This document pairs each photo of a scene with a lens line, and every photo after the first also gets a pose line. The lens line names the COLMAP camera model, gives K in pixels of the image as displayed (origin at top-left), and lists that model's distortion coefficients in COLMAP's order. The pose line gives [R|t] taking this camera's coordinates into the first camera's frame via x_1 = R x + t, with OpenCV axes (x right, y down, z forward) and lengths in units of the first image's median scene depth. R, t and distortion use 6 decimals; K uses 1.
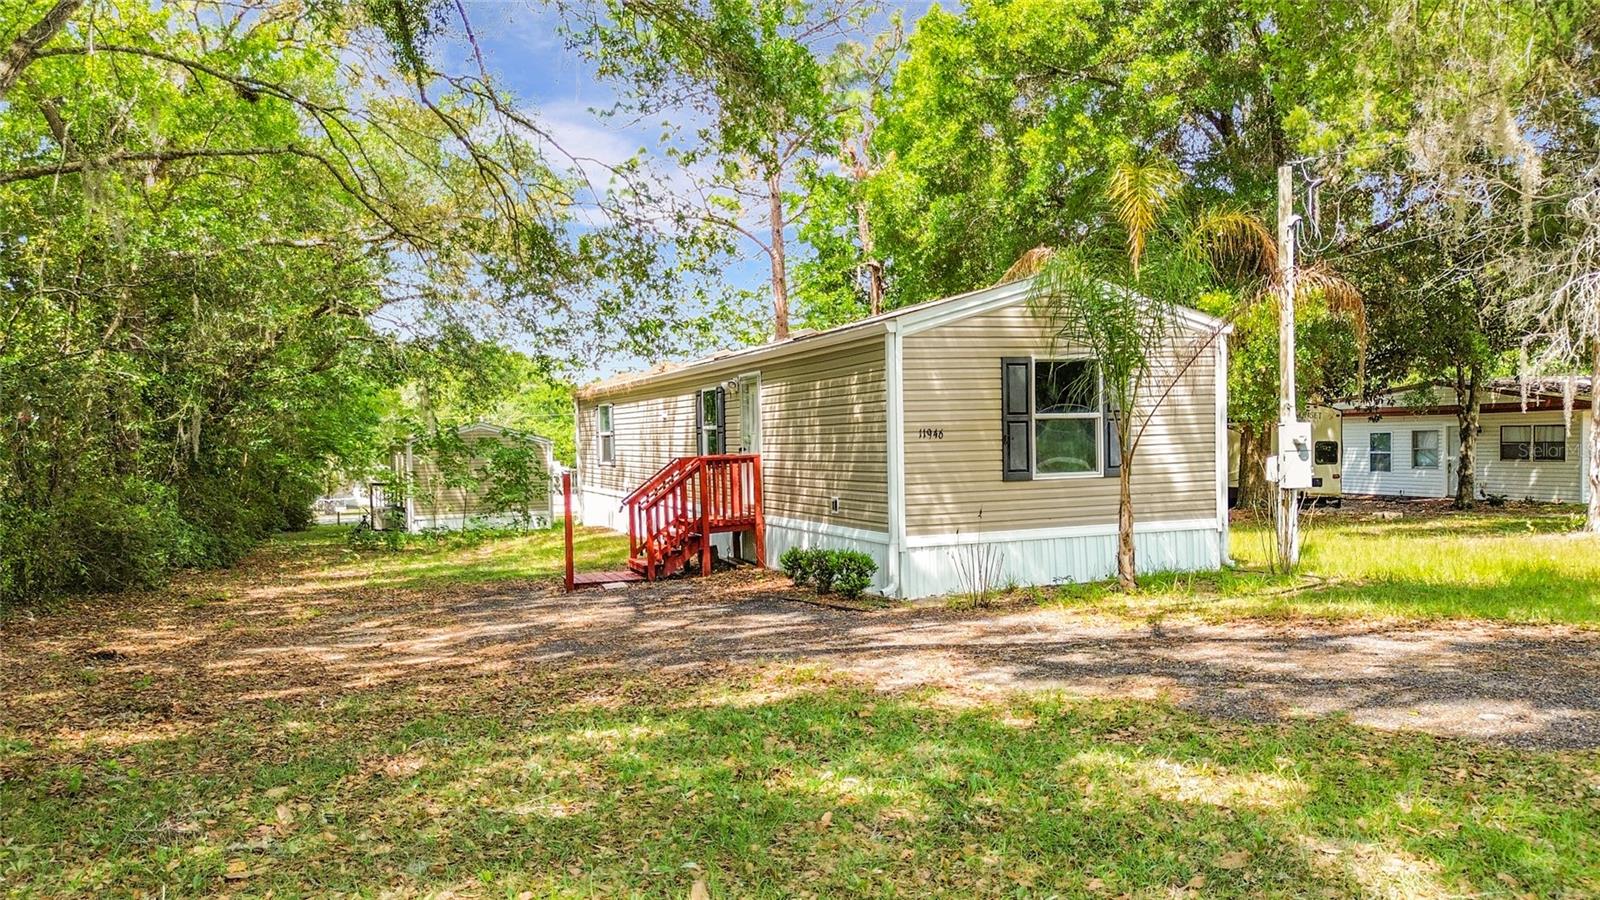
lens RADIAL K [[1169.1, 0, 831.4], [0, 1169.1, 506.6], [0, 0, 1]] dist [0.005494, -0.007142]
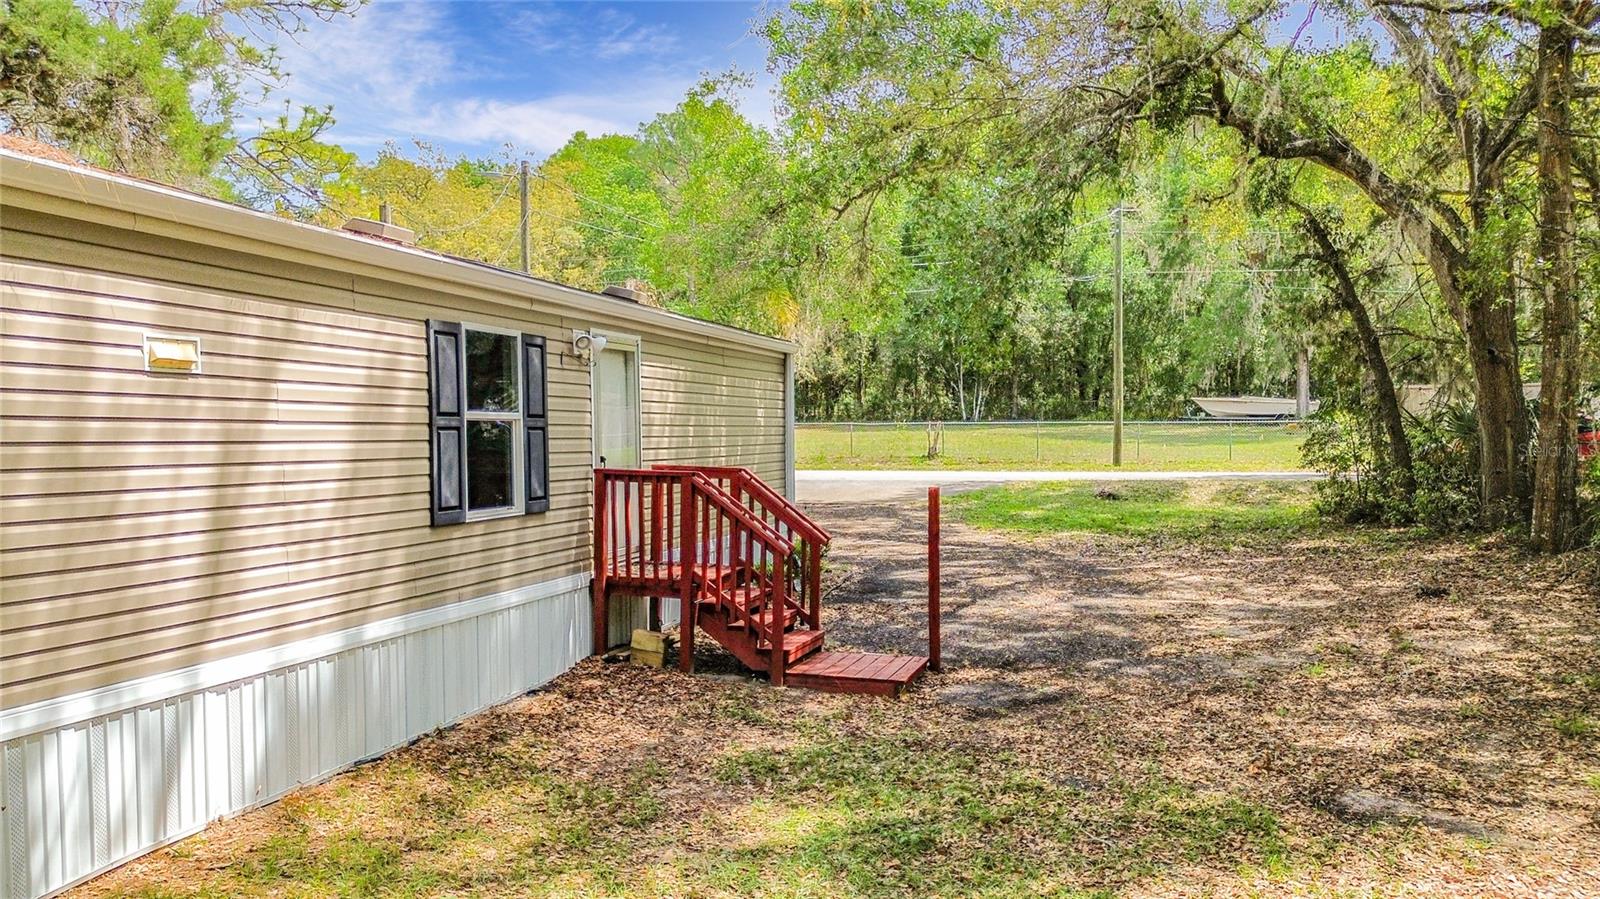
lens RADIAL K [[1157.7, 0, 800.1], [0, 1157.7, 477.0], [0, 0, 1]] dist [0.044592, -0.058256]
pose [[-0.766112, -0.016392, 0.642498, -0.535692], [0.041134, 0.996375, 0.074469, -0.081301], [-0.641390, 0.083480, -0.762660, 1.417412]]
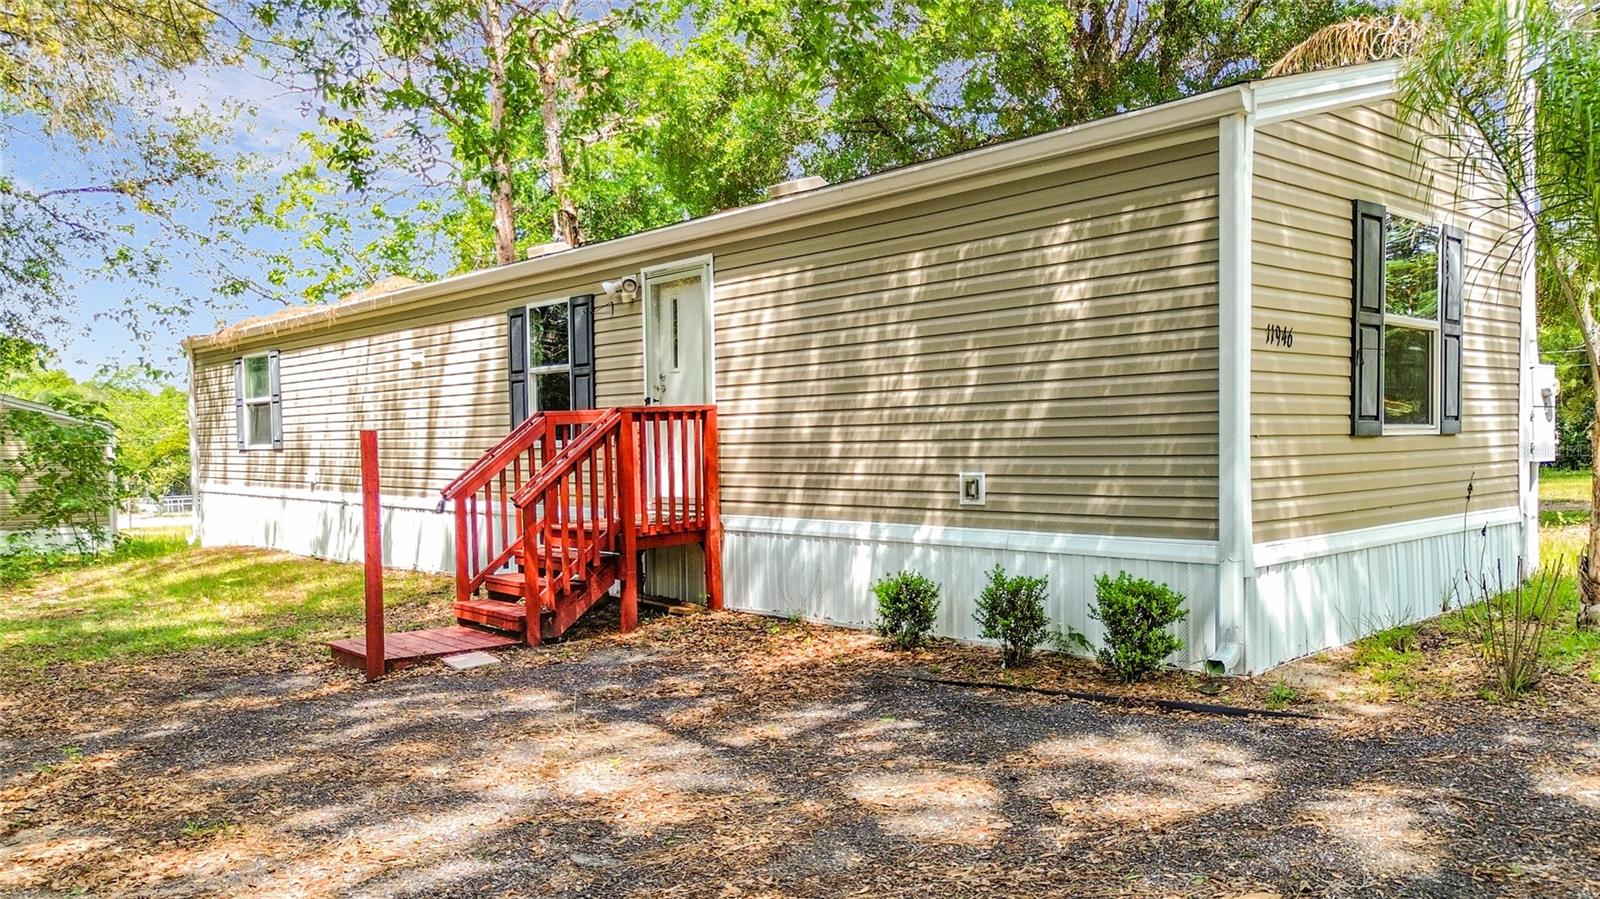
lens RADIAL K [[1169.1, 0, 831.4], [0, 1169.1, 506.1], [0, 0, 1]] dist [0.005494, -0.007142]
pose [[0.934334, -0.011543, 0.356210, -0.202436], [0.015071, 0.999861, -0.007131, 0.007559], [-0.356079, 0.012031, 0.934379, 0.457047]]
